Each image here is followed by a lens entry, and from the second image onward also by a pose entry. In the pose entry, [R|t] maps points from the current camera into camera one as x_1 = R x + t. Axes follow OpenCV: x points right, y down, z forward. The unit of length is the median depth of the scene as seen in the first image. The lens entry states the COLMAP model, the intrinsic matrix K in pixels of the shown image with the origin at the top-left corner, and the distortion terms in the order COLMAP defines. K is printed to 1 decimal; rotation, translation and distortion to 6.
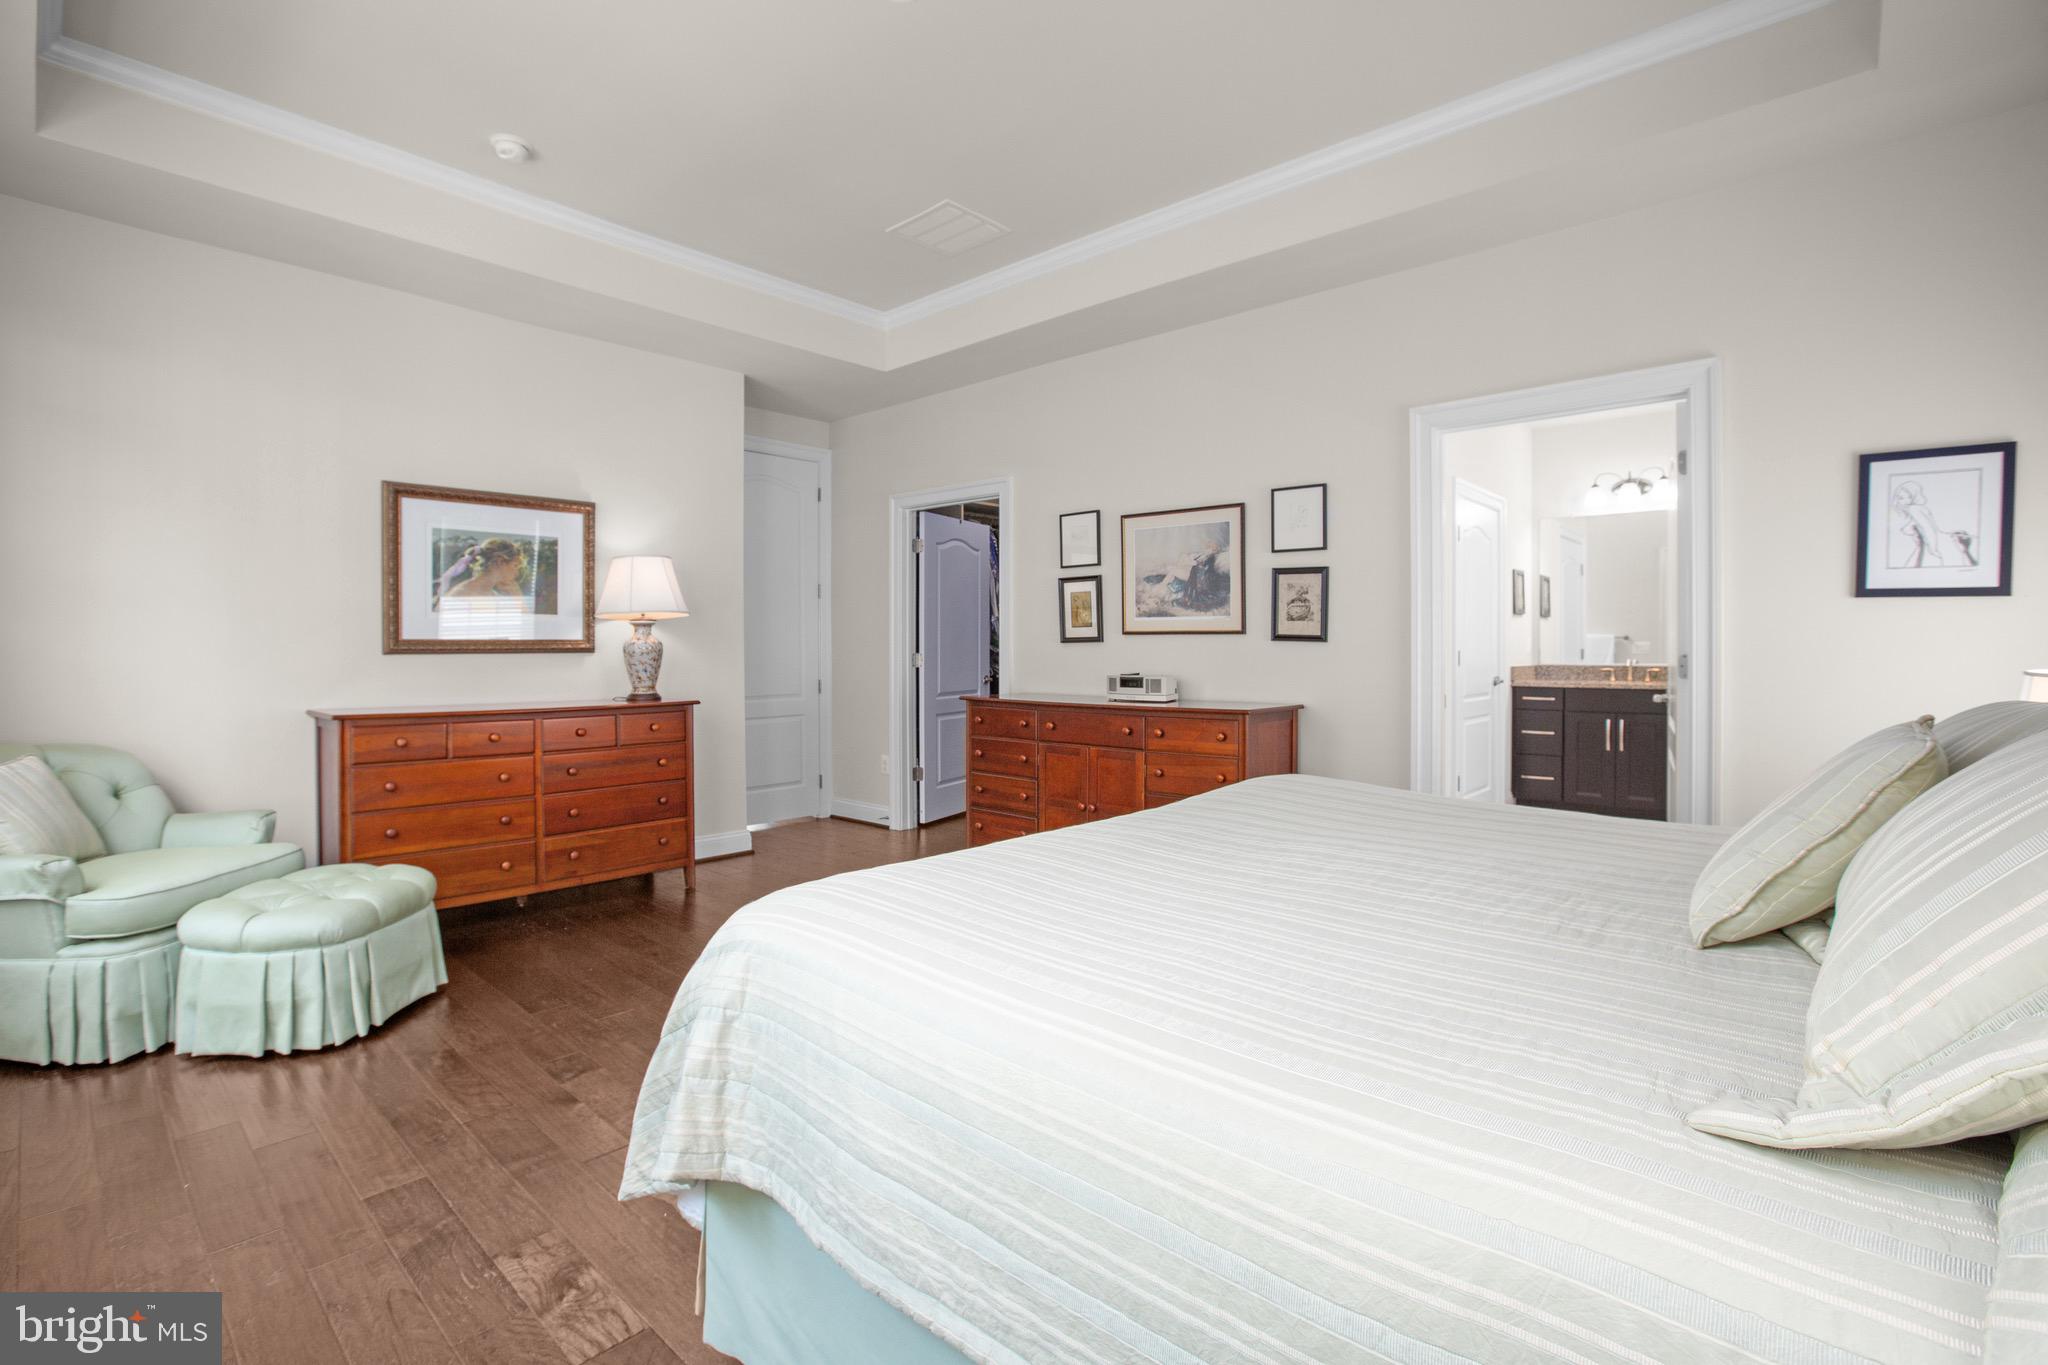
lens RADIAL K [[934.9, 0, 1025.0], [0, 934.9, 658.0], [0, 0, 1]] dist [-0.030082, -0.000023]
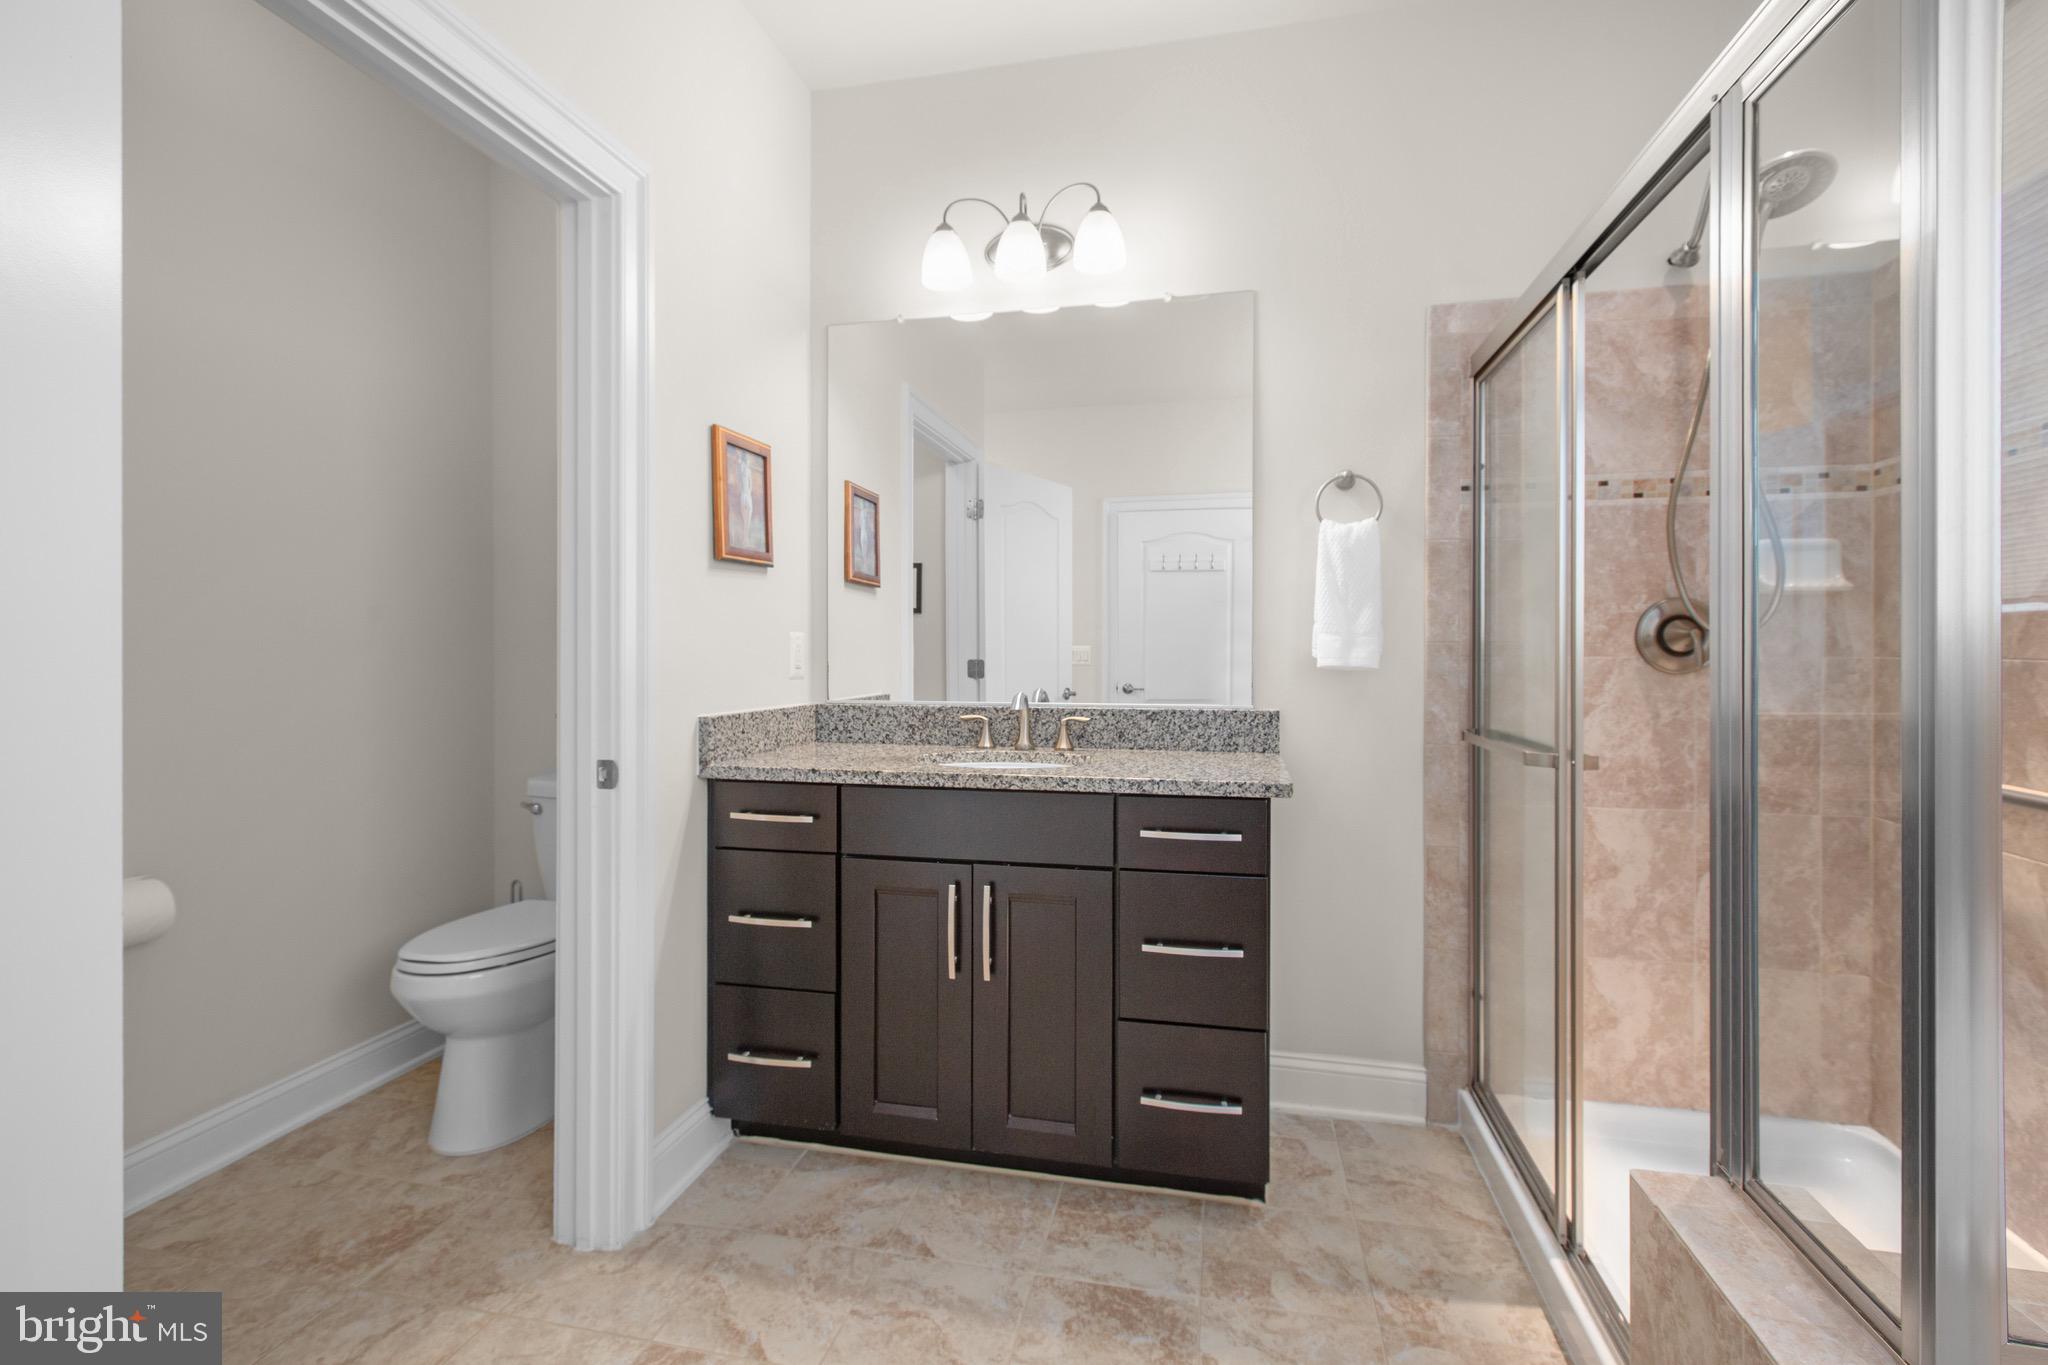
lens RADIAL K [[934.8, 0, 1023.9], [0, 934.8, 655.6], [0, 0, 1]] dist [0.002622, 0.000030]
pose [[0.872760, 0.000594, 0.488149, 0.464665], [0.003375, 0.999968, -0.007252, -0.010369], [-0.488137, 0.007977, 0.872730, 0.659824]]
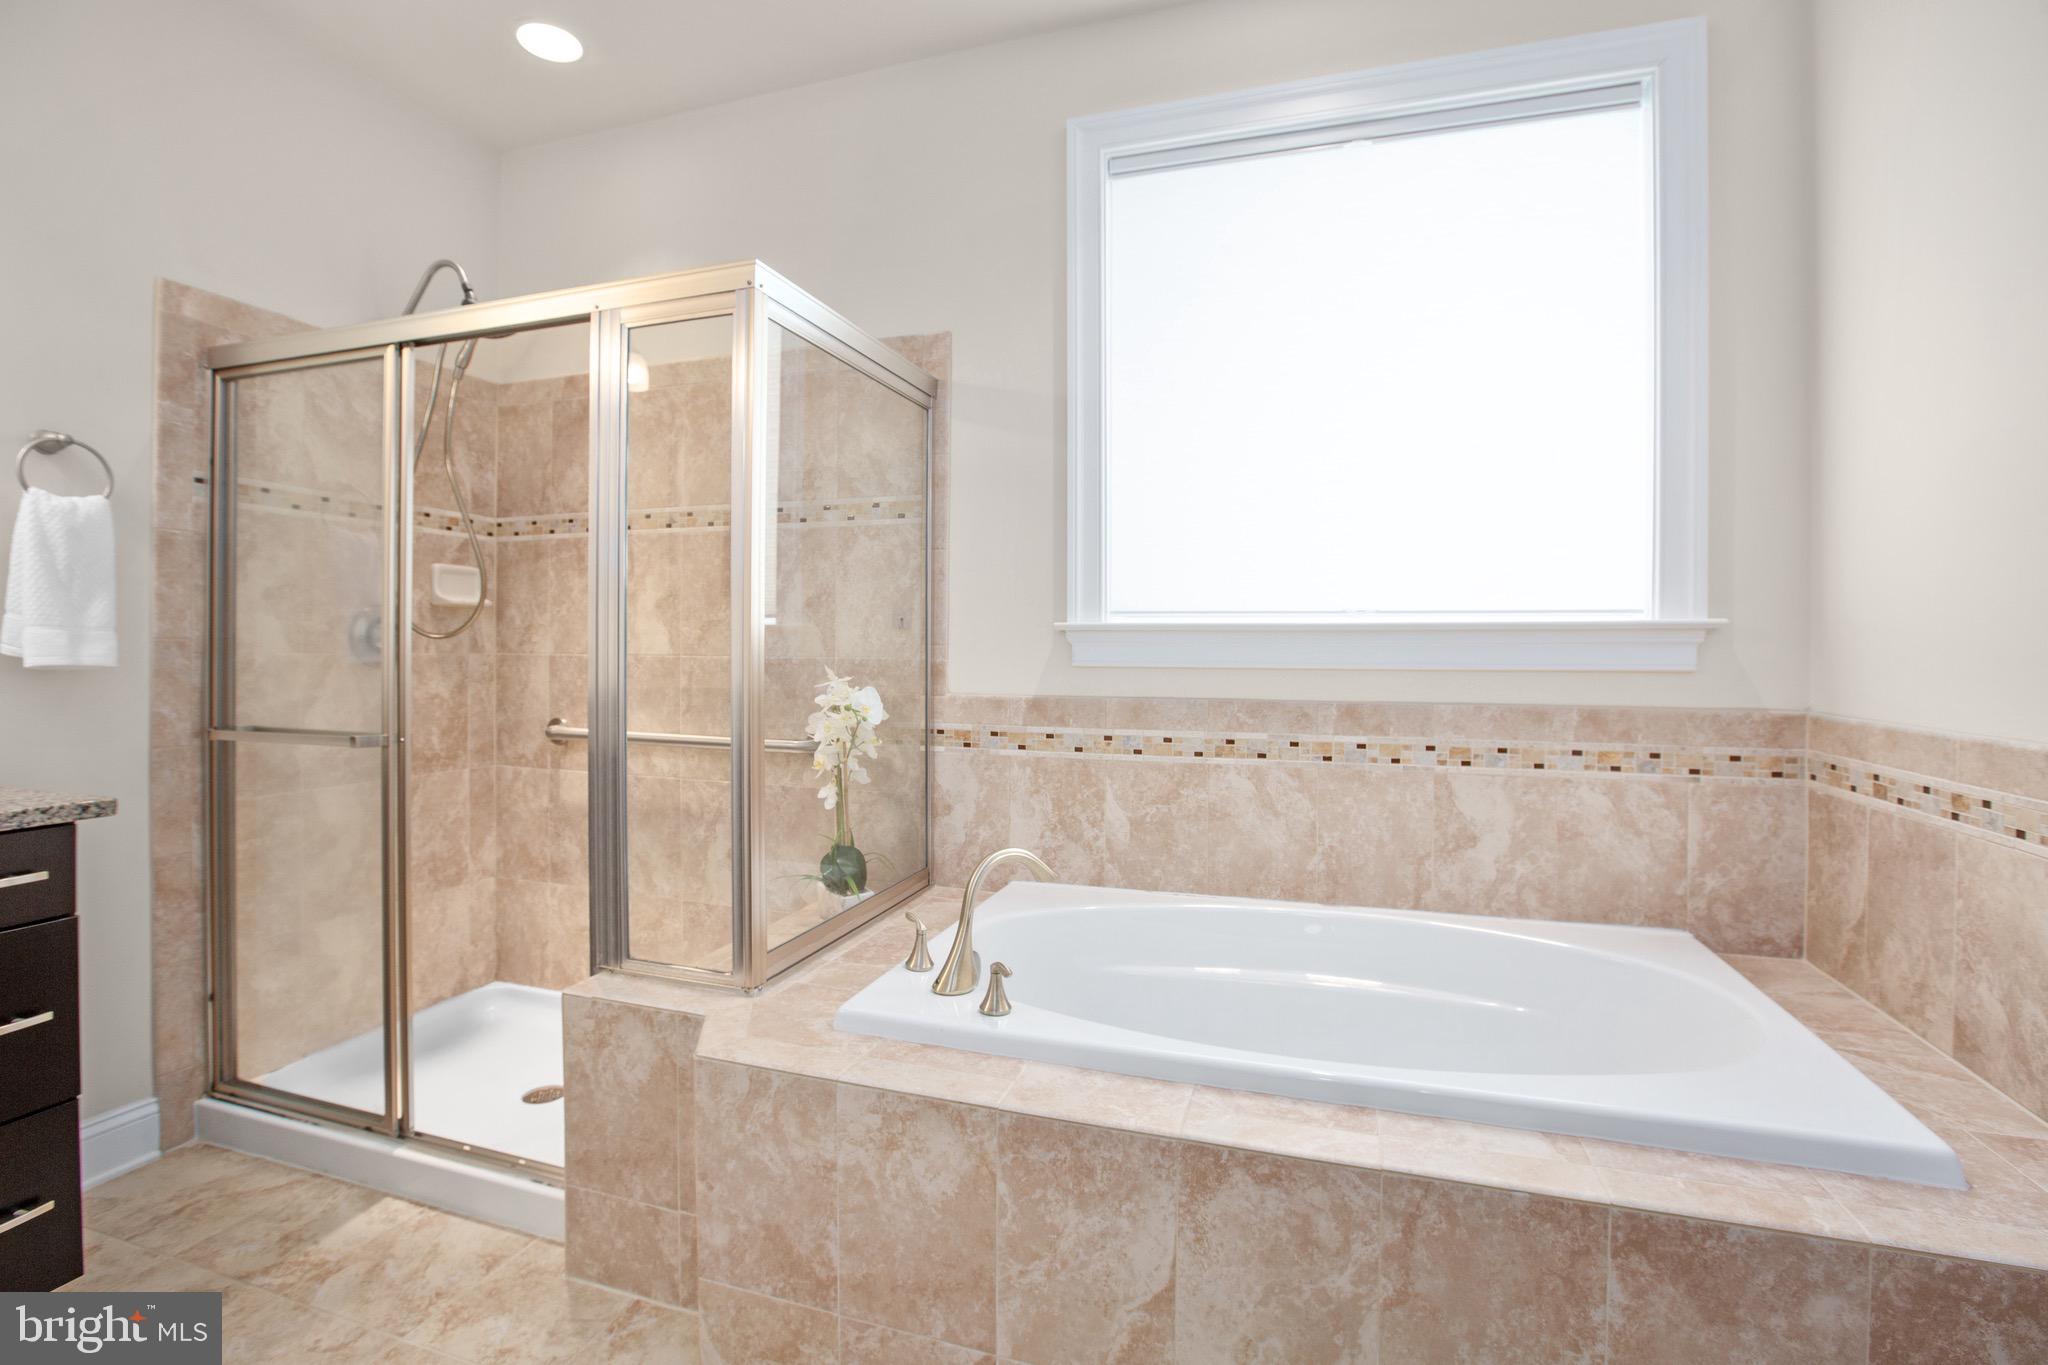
lens RADIAL K [[934.8, 0, 1023.9], [0, 934.8, 655.6], [0, 0, 1]] dist [0.002622, 0.000030]
pose [[-0.399111, -0.002915, 0.916898, 0.346931], [0.008946, 0.999935, 0.007073, -0.011014], [-0.916859, 0.011025, -0.399059, 0.746578]]
